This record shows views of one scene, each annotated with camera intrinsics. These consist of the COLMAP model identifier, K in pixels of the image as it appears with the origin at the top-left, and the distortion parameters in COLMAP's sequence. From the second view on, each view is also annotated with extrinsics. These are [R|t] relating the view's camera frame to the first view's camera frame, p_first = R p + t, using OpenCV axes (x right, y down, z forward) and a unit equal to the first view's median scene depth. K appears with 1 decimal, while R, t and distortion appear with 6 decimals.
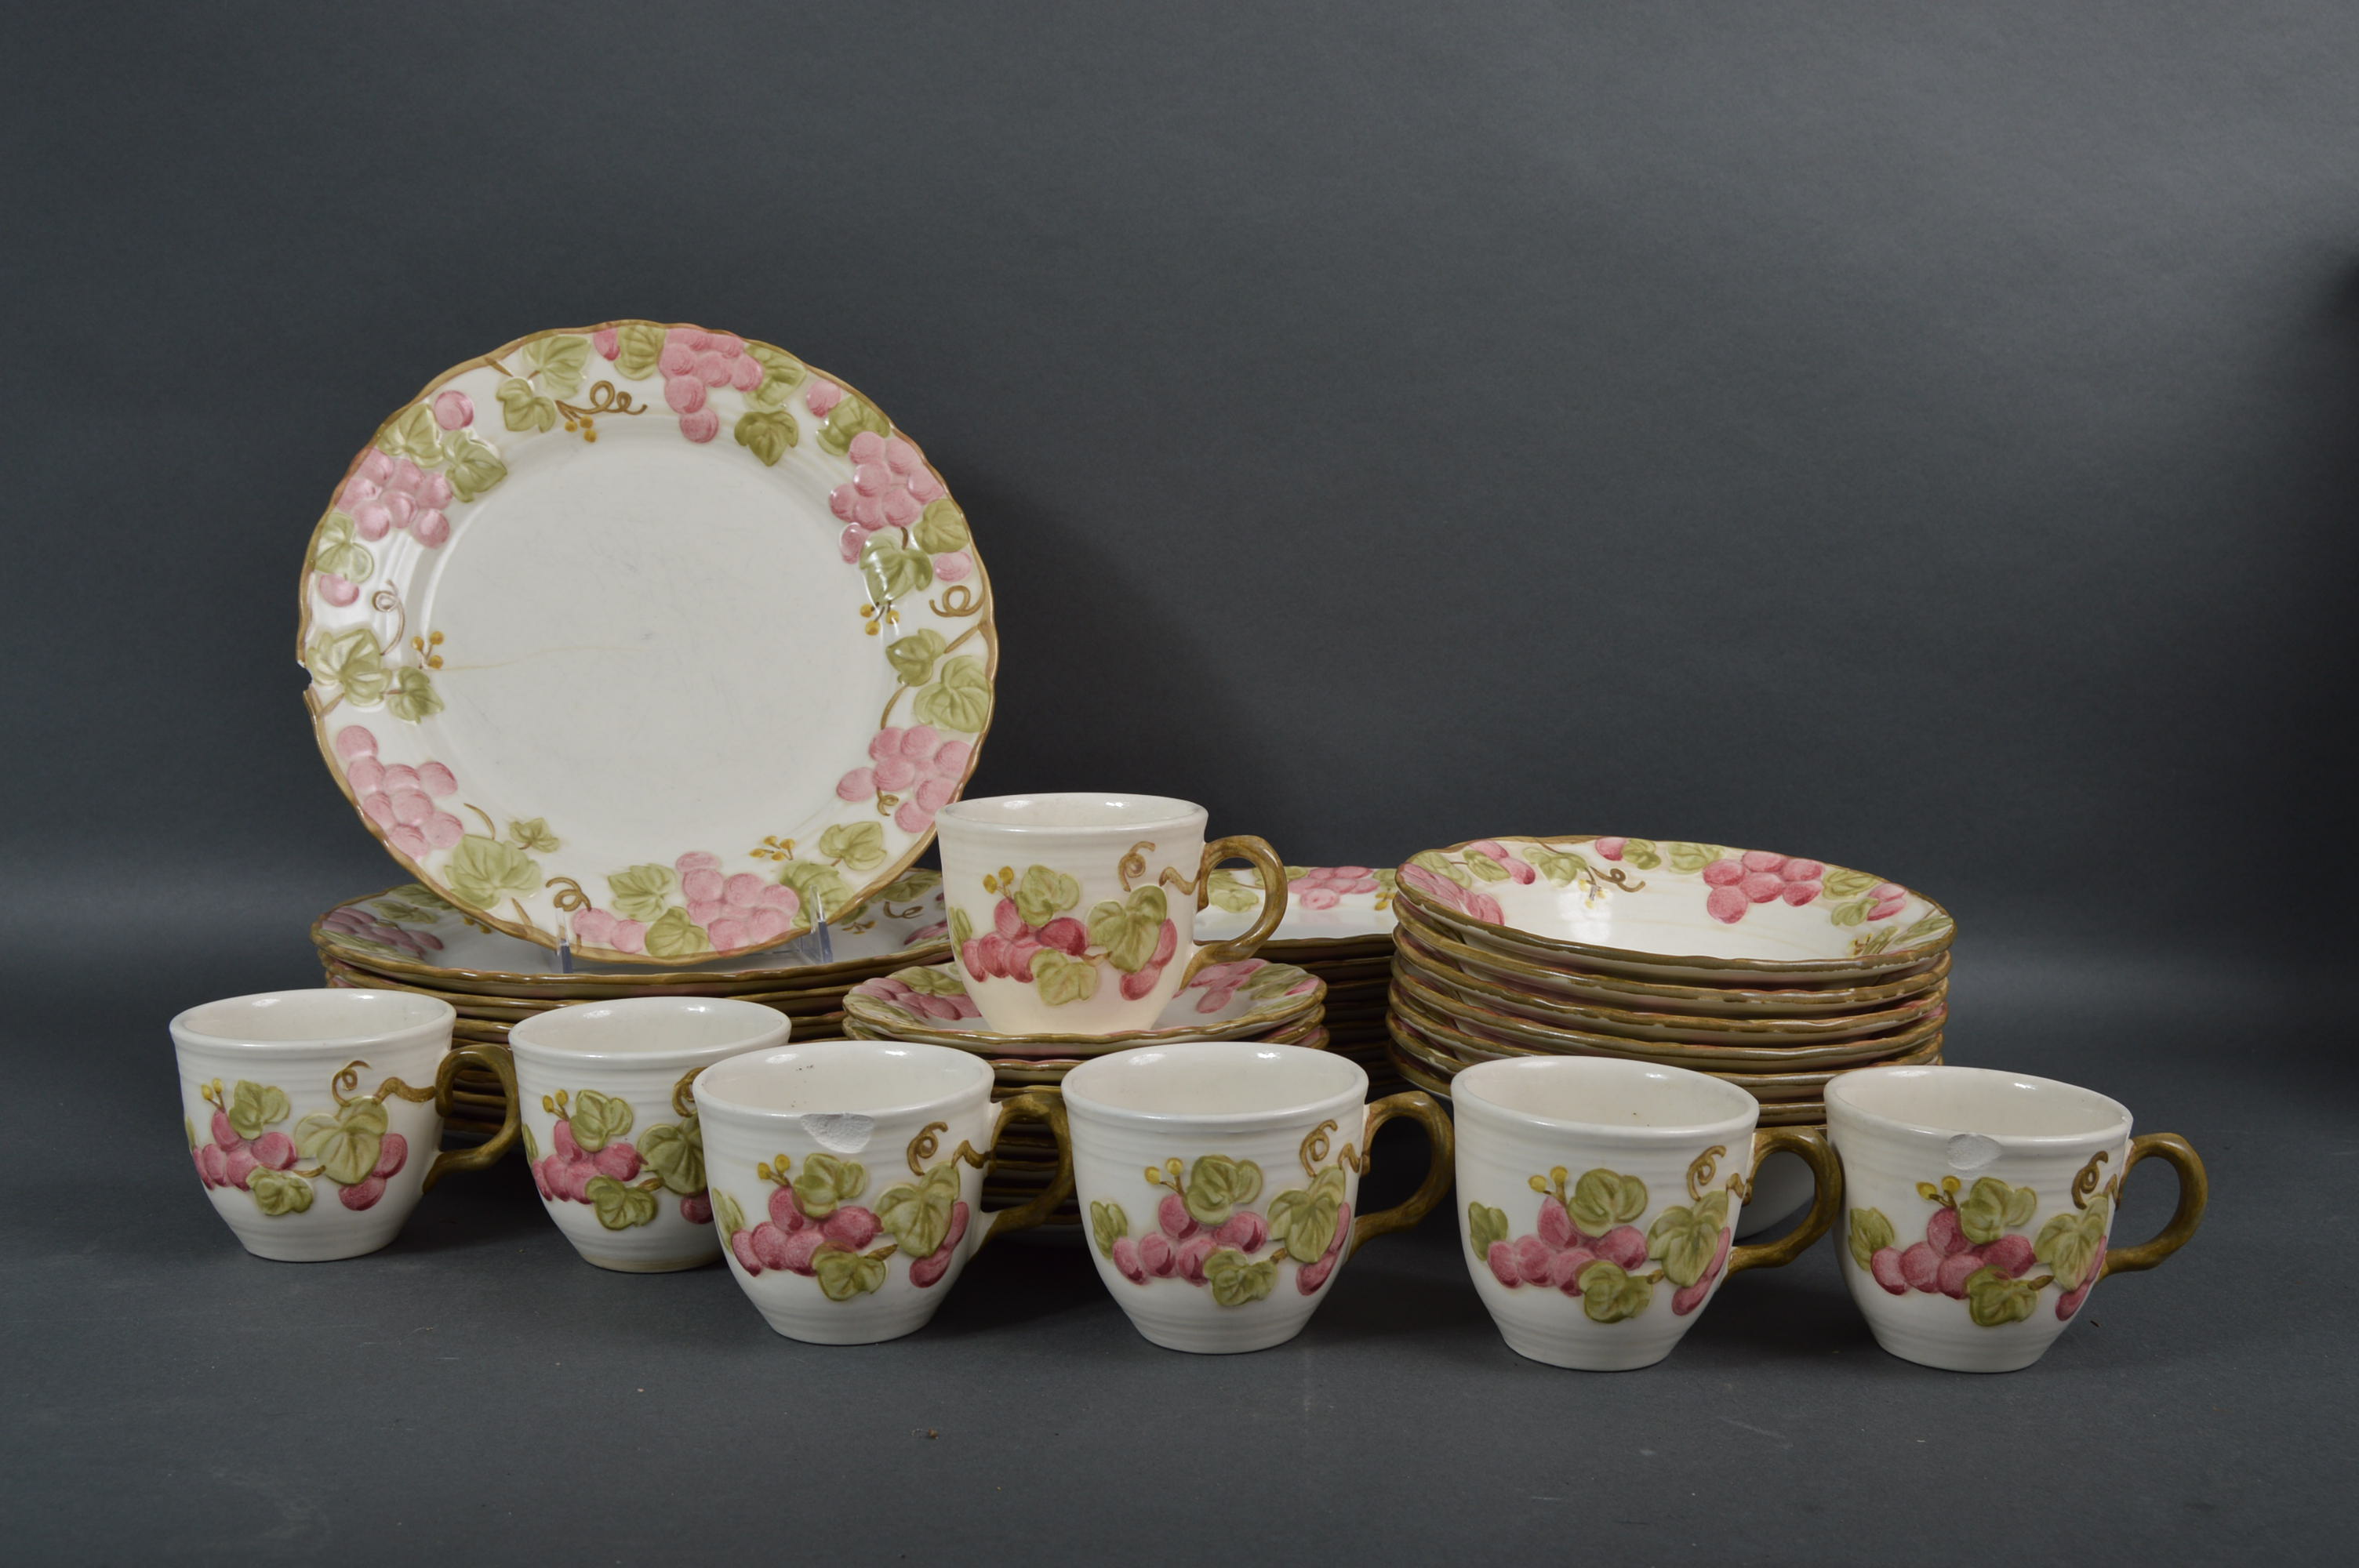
lens RADIAL K [[3129.1, 0, 1179.5], [0, 3129.1, 784.0], [0, 0, 1]] dist [-0.005594, -0.002622]
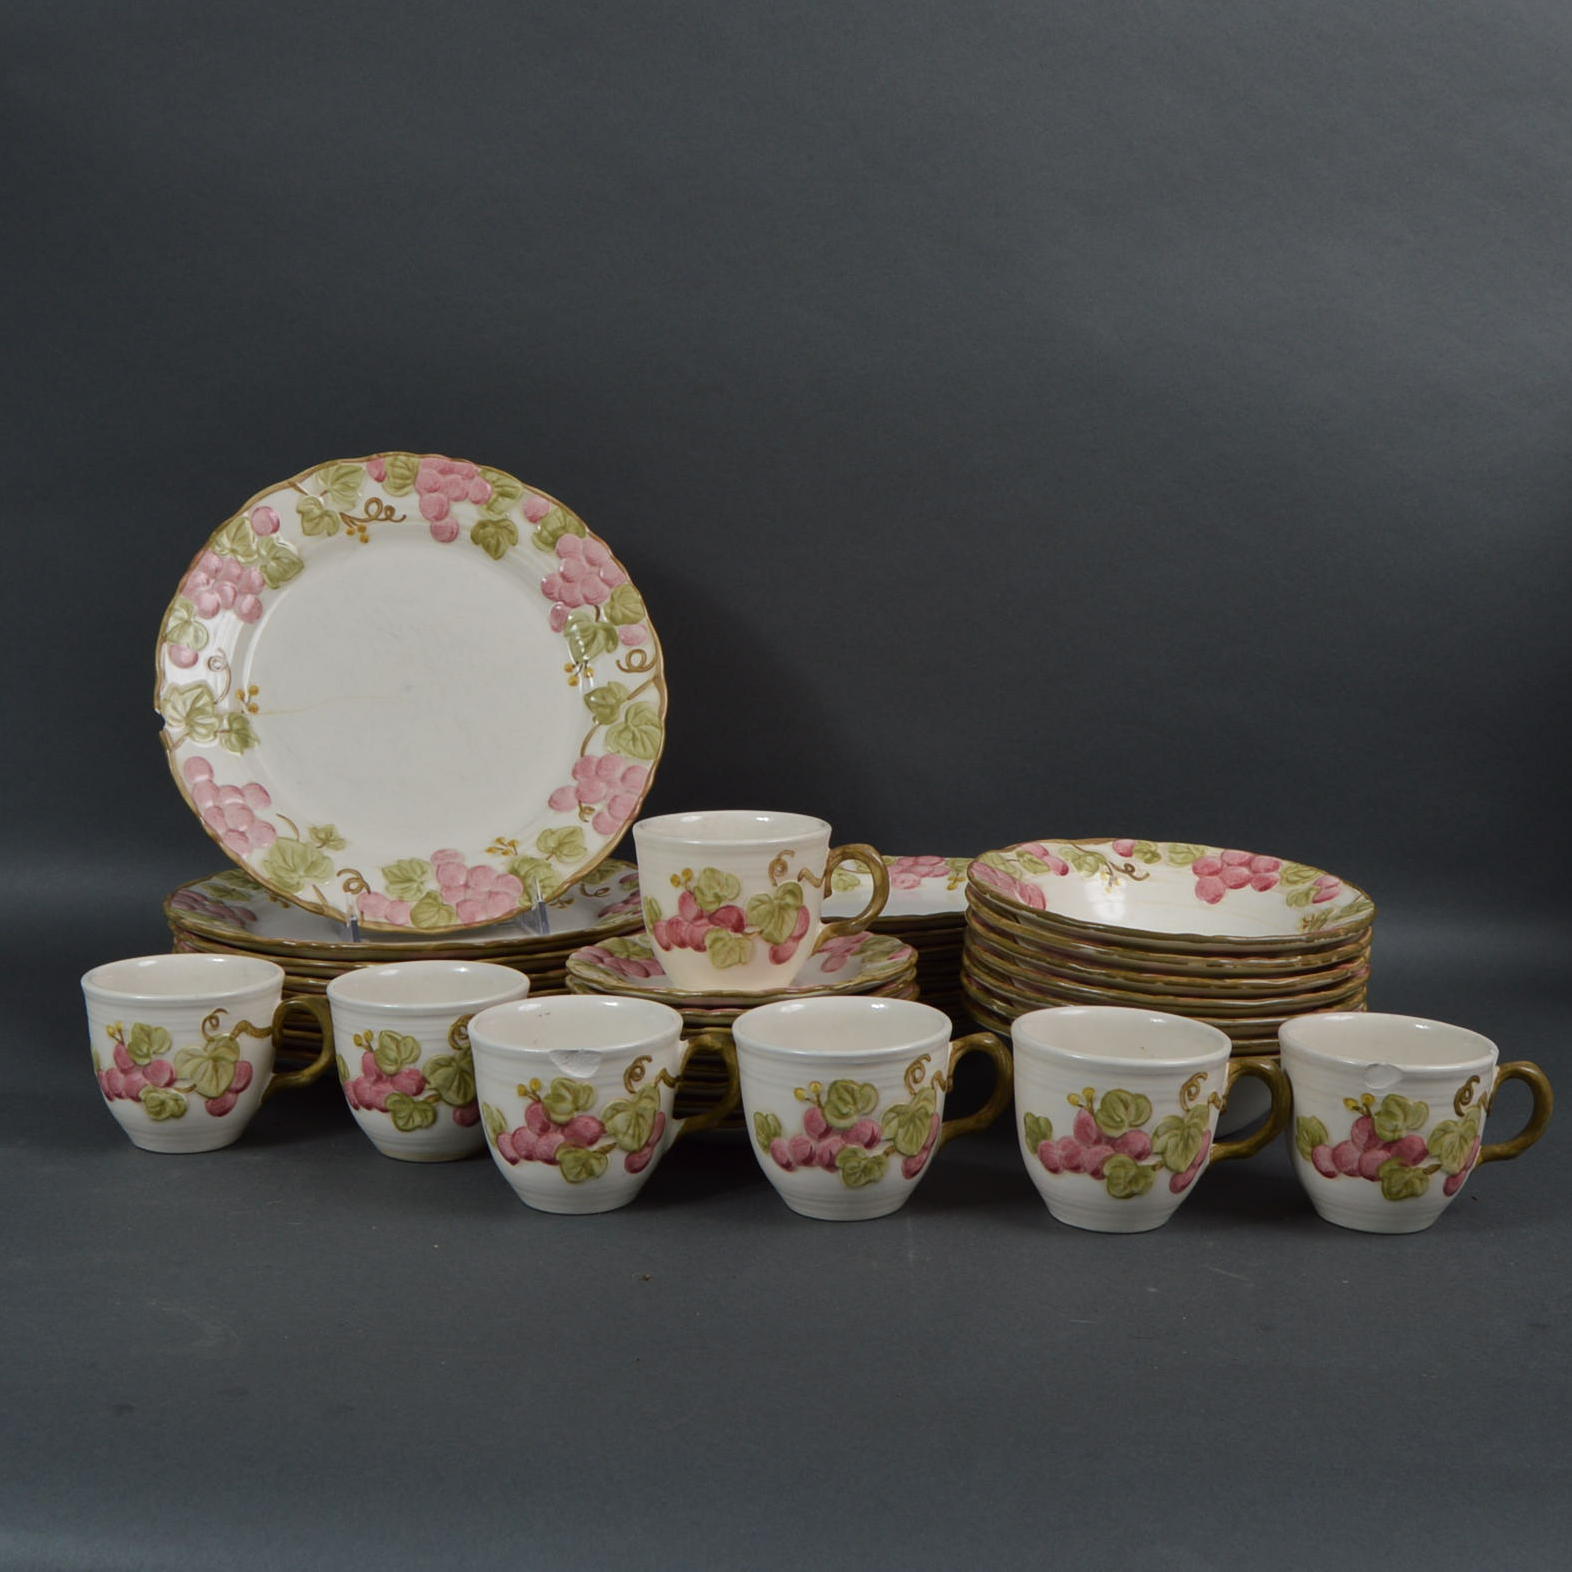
lens RADIAL K [[2642.4, 0, 736.6], [0, 2642.4, 691.6], [0, 0, 1]] dist [-0.045411, 0.003394]
pose [[0.999973, -0.000592, -0.007308, -0.024275], [0.000444, 0.999794, -0.020292, -0.027076], [0.007319, 0.020288, 0.999767, -0.163116]]
